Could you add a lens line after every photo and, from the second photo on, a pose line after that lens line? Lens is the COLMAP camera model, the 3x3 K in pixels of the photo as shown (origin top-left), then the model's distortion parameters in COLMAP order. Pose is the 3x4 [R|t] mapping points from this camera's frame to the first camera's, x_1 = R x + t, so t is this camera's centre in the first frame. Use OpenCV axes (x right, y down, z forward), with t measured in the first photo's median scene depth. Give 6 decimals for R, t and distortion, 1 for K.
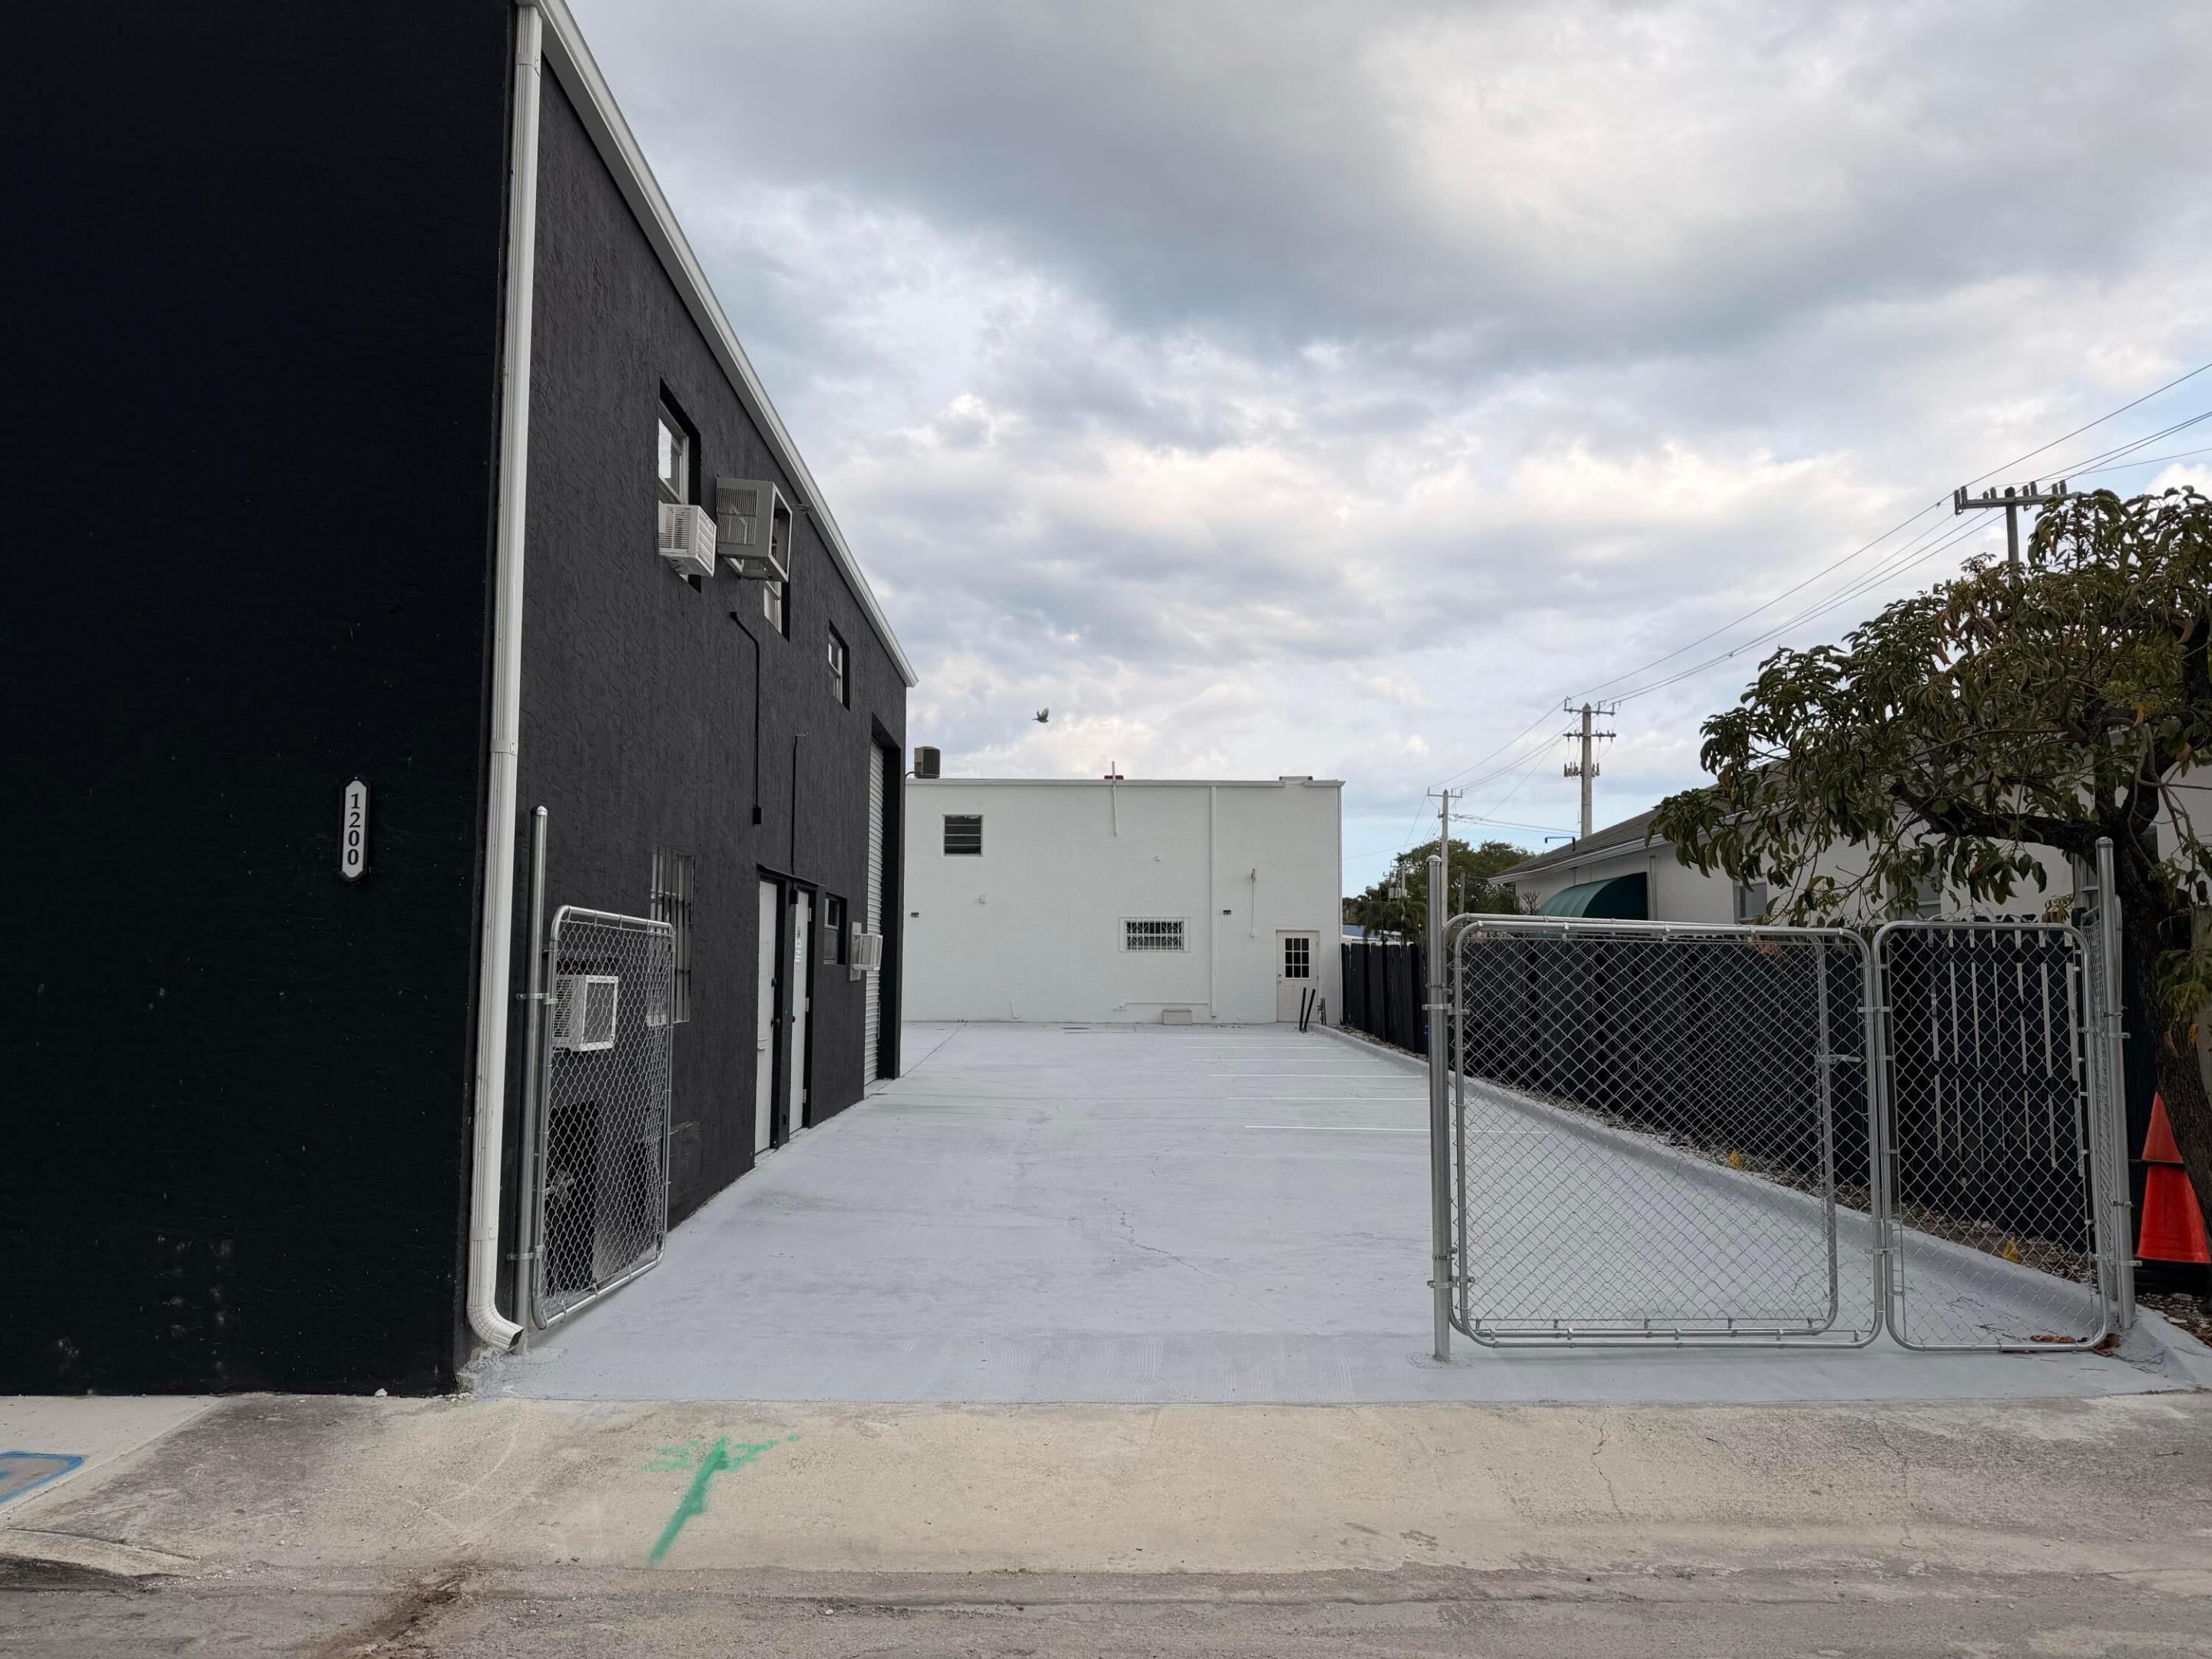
lens RADIAL K [[1570.6, 0, 1119.5], [0, 1570.6, 841.0], [0, 0, 1]] dist [0.069627, -0.077695]
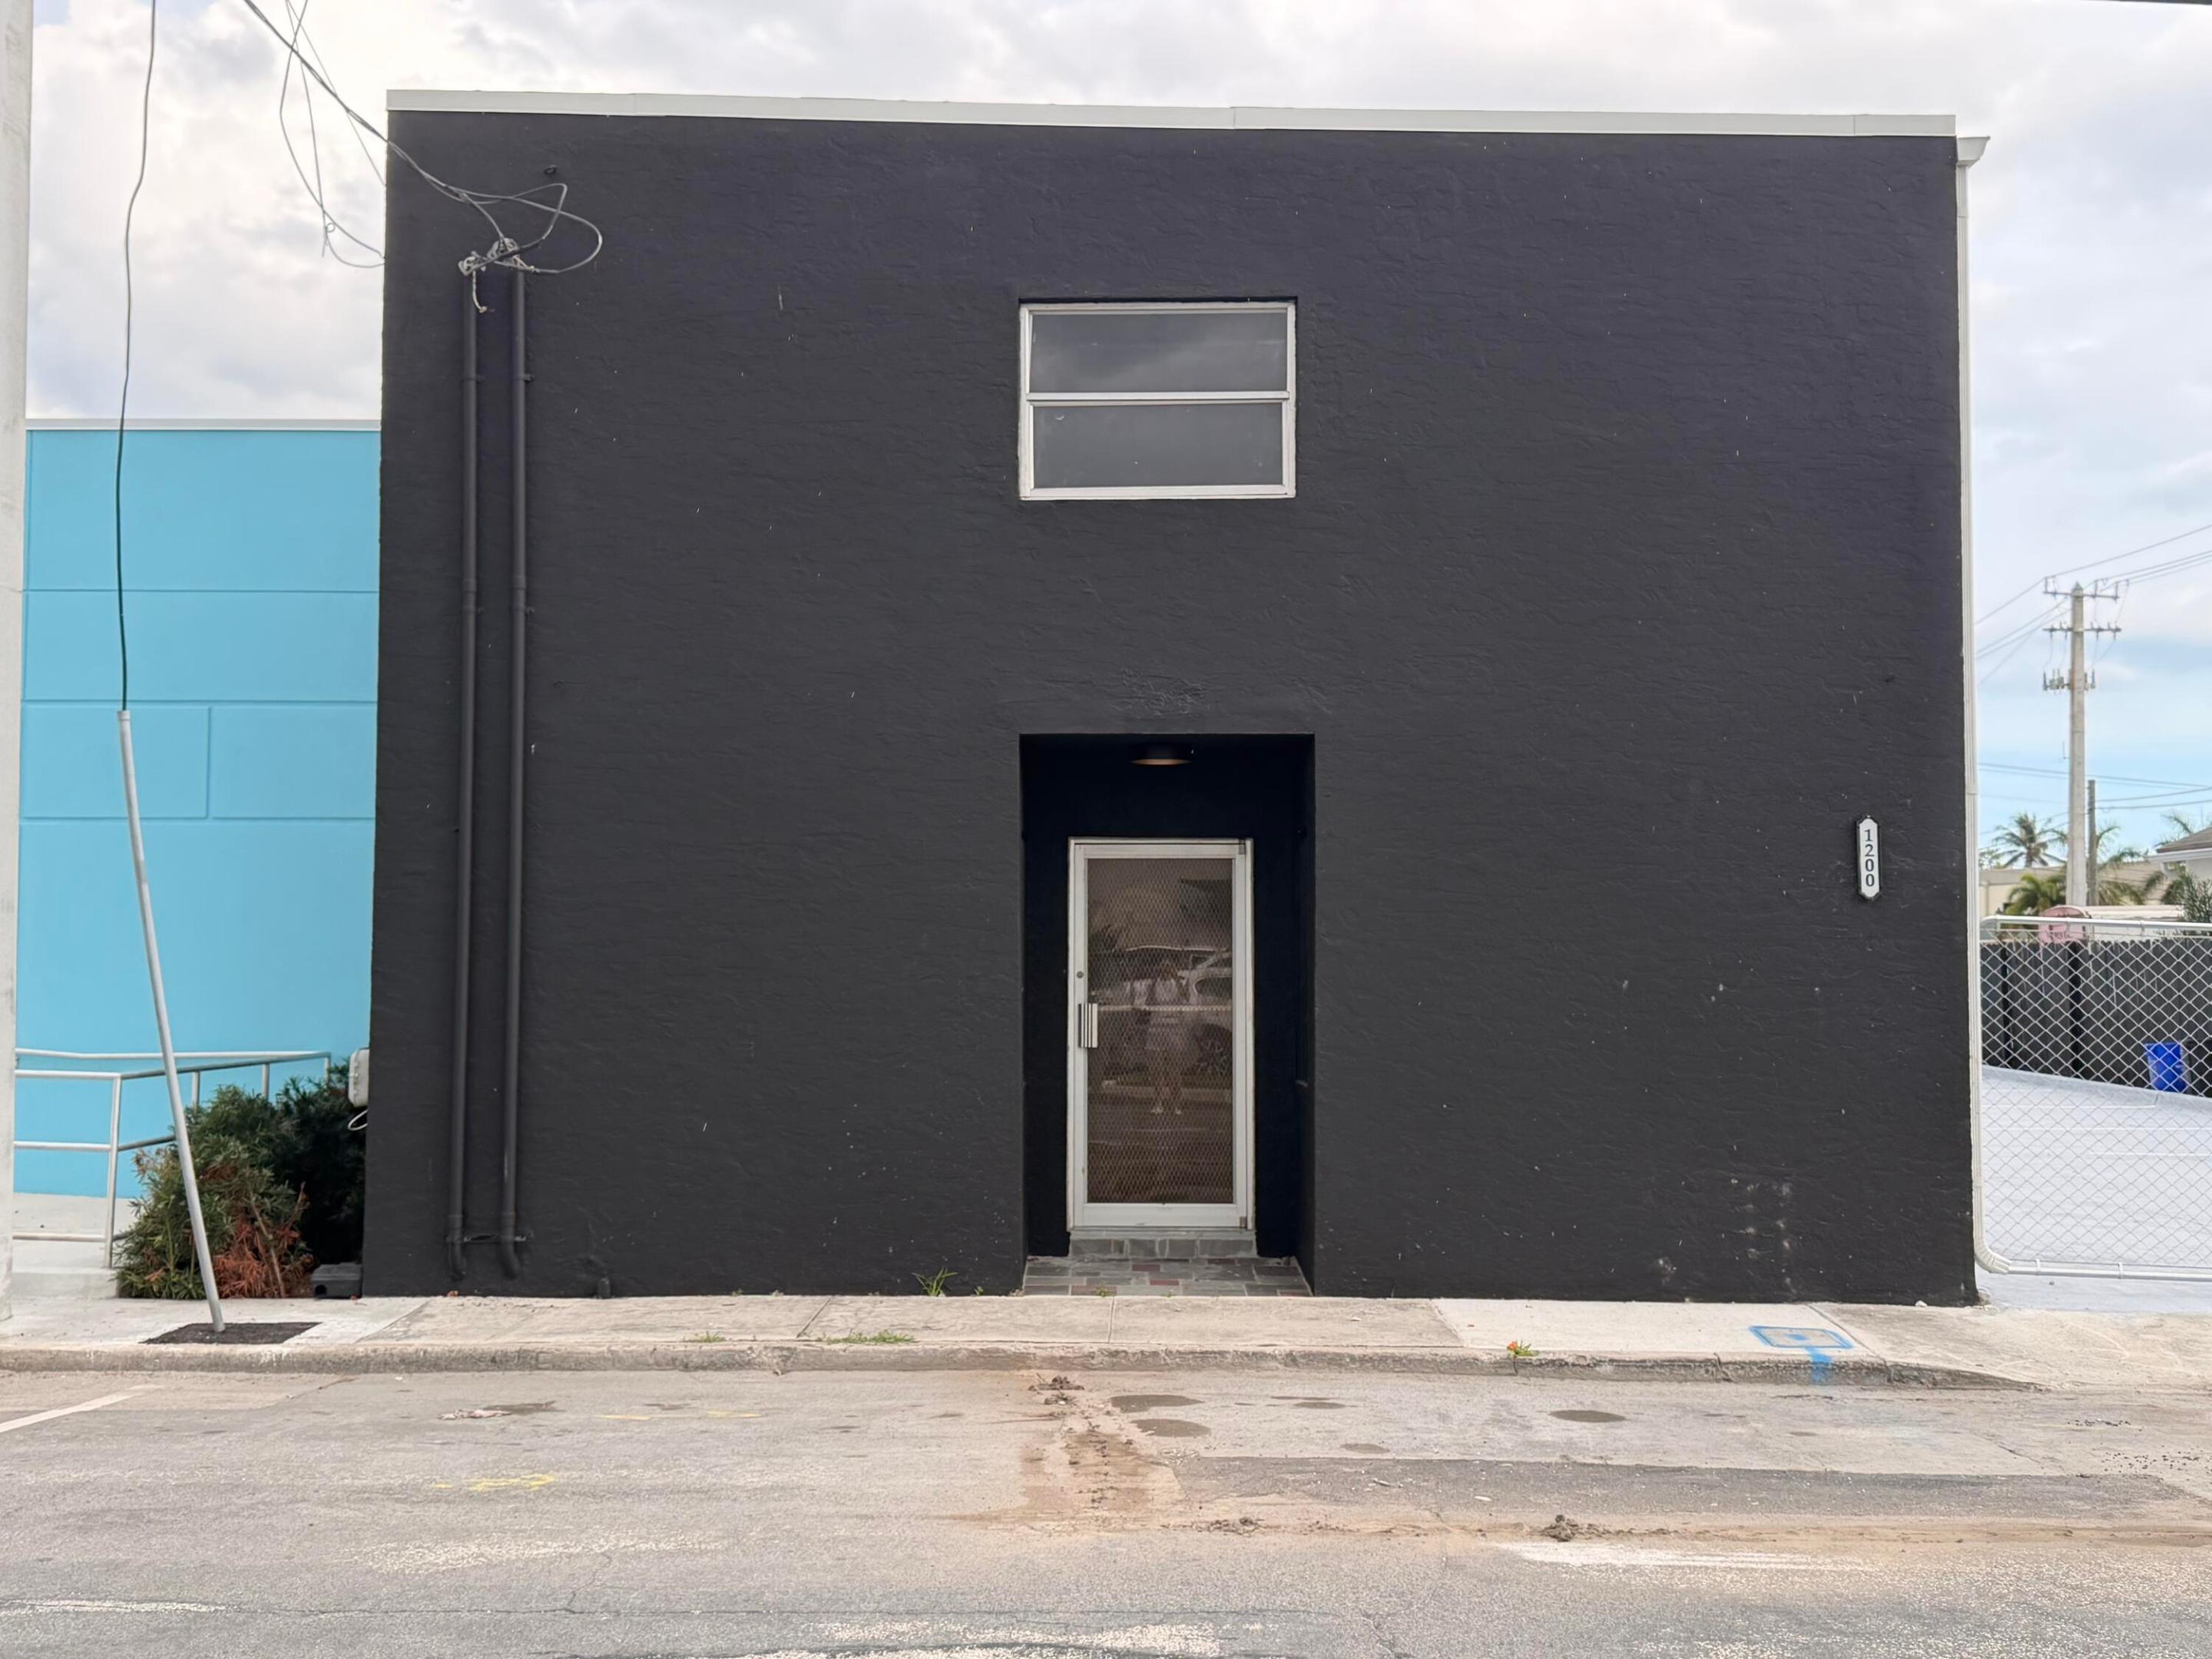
lens RADIAL K [[2415.2, 0, 1107.2], [0, 2415.2, 829.7], [0, 0, 1]] dist [0.285780, -0.753848]
pose [[0.999283, -0.003582, -0.037703, -0.753687], [0.004375, 0.999770, 0.020977, -0.054682], [0.037619, -0.021126, 0.999069, -0.716929]]
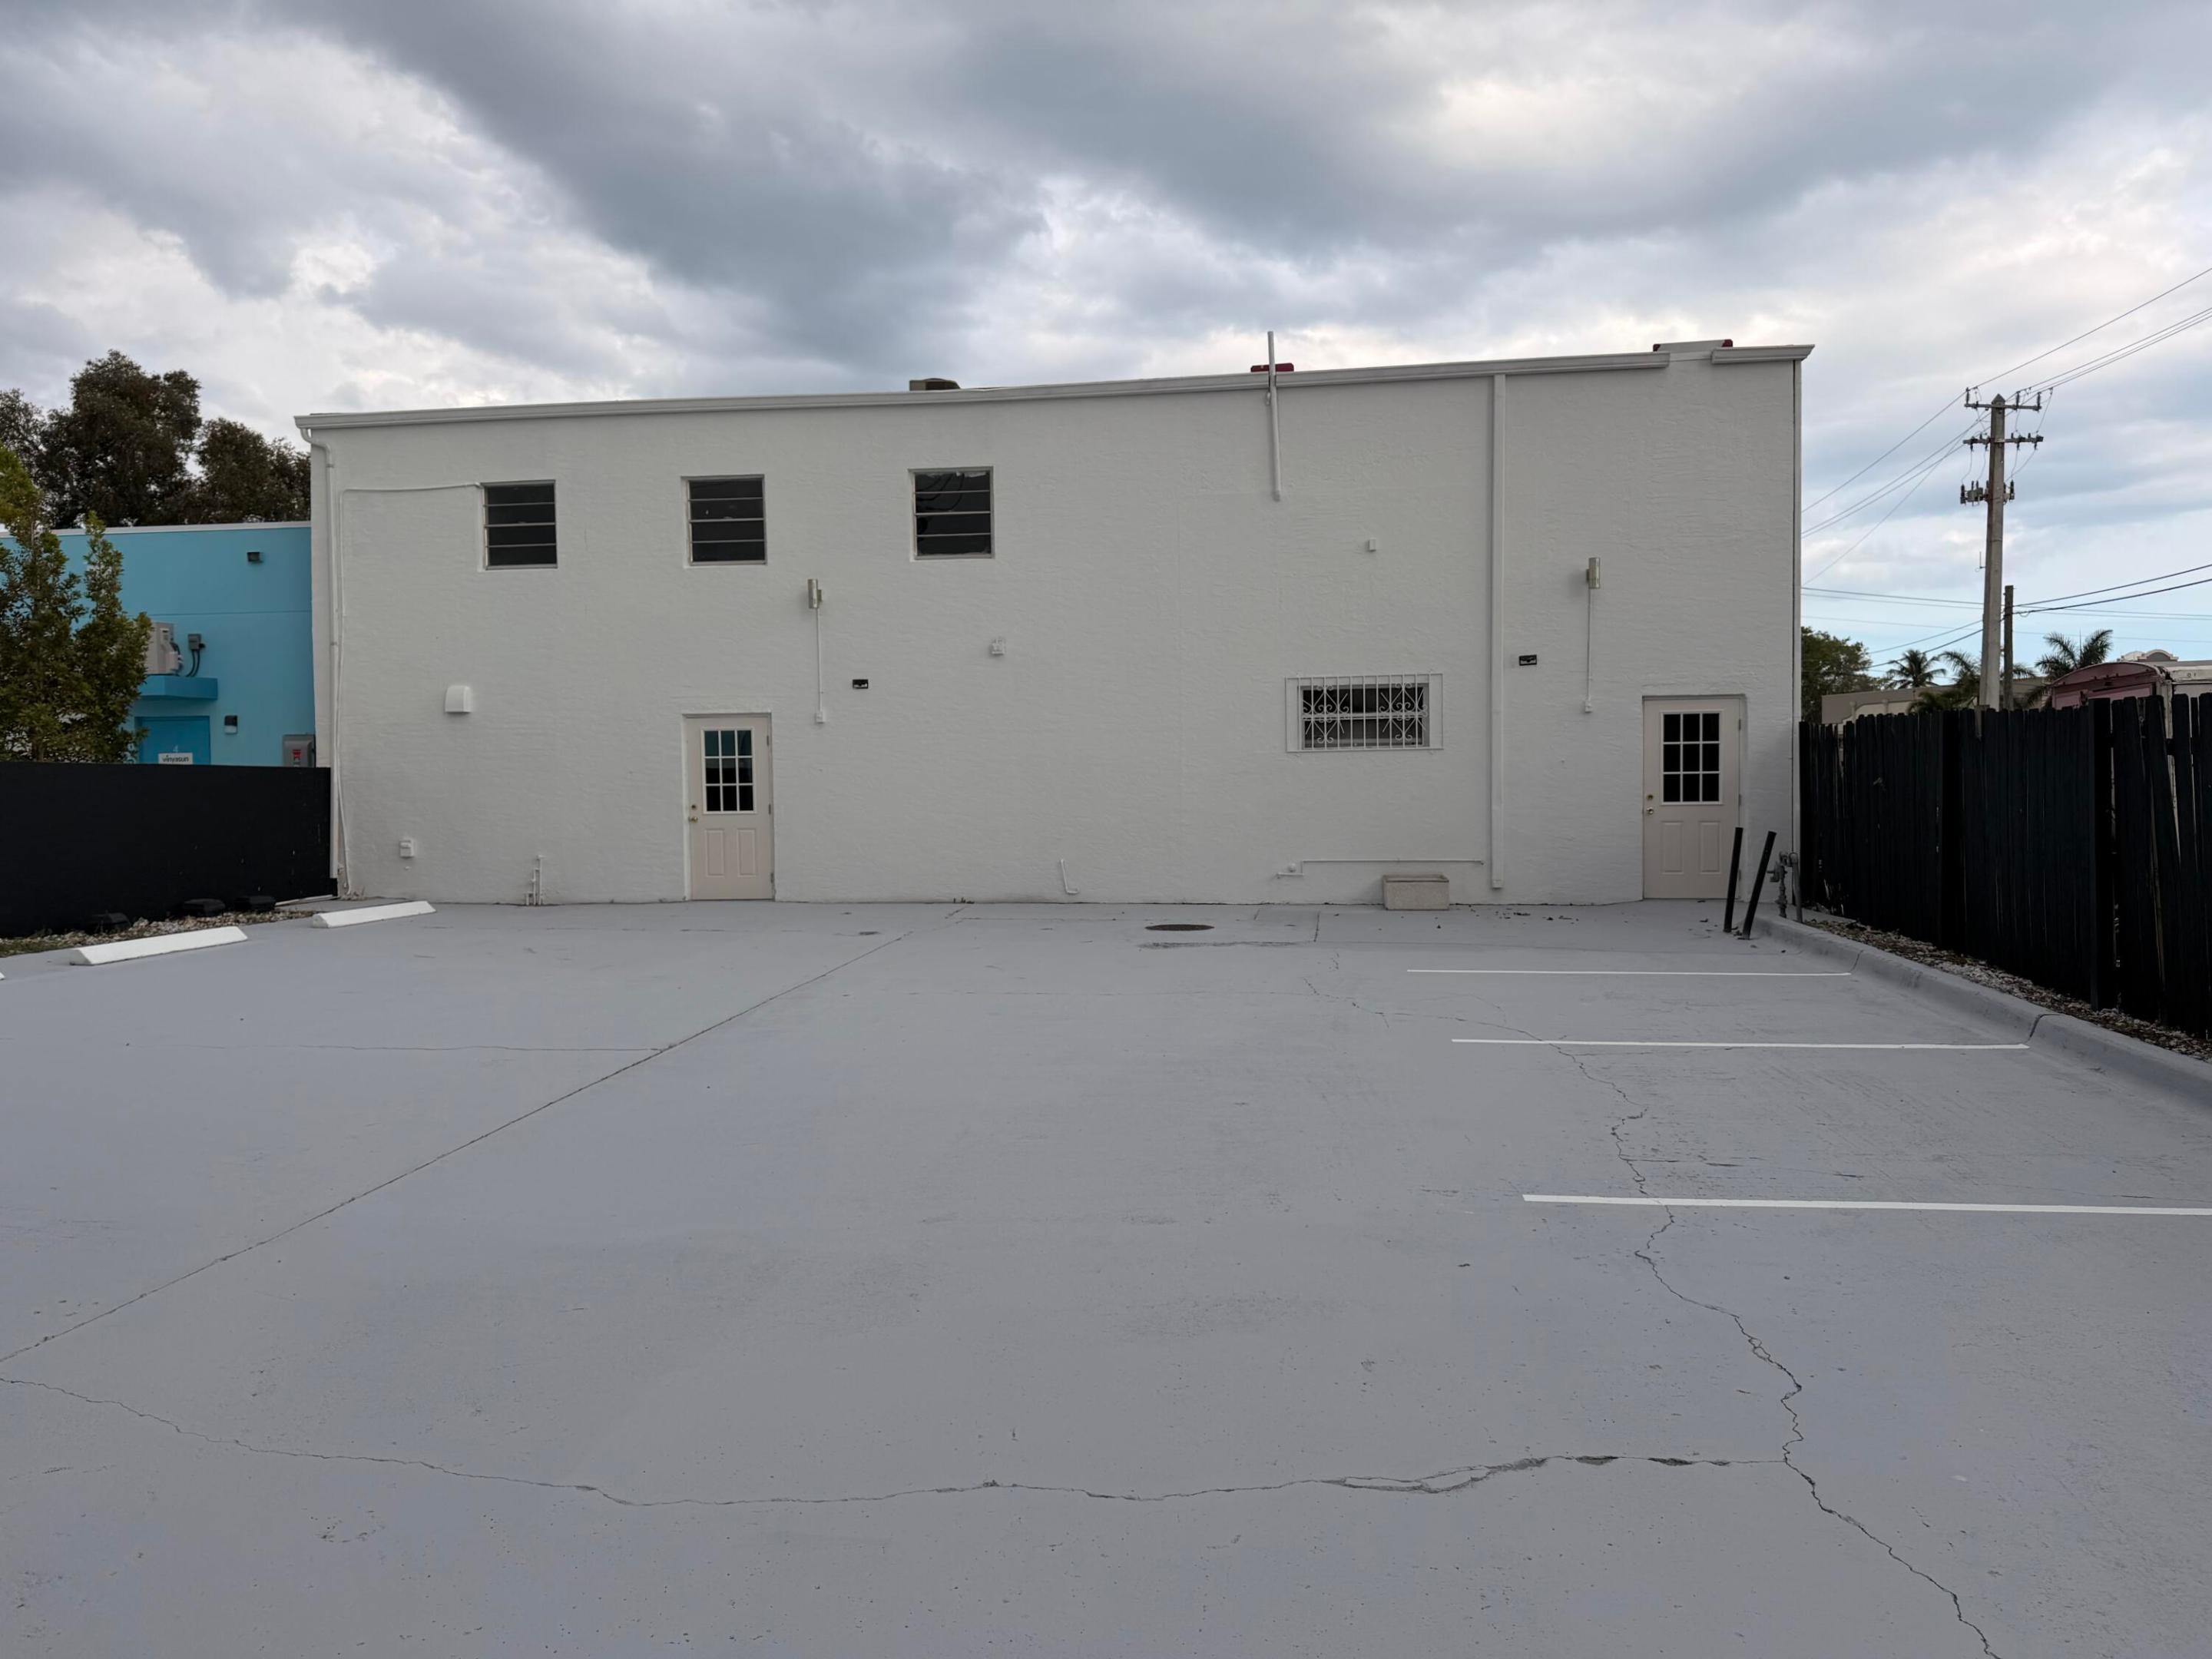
lens RADIAL K [[1534.2, 0, 1097.4], [0, 1534.2, 835.2], [0, 0, 1]] dist [0.153347, -0.234987]
pose [[0.988480, -0.011131, -0.150939, 0.056192], [0.027709, 0.993746, 0.108175, 0.187441], [0.148791, -0.111112, 0.982606, 2.302494]]
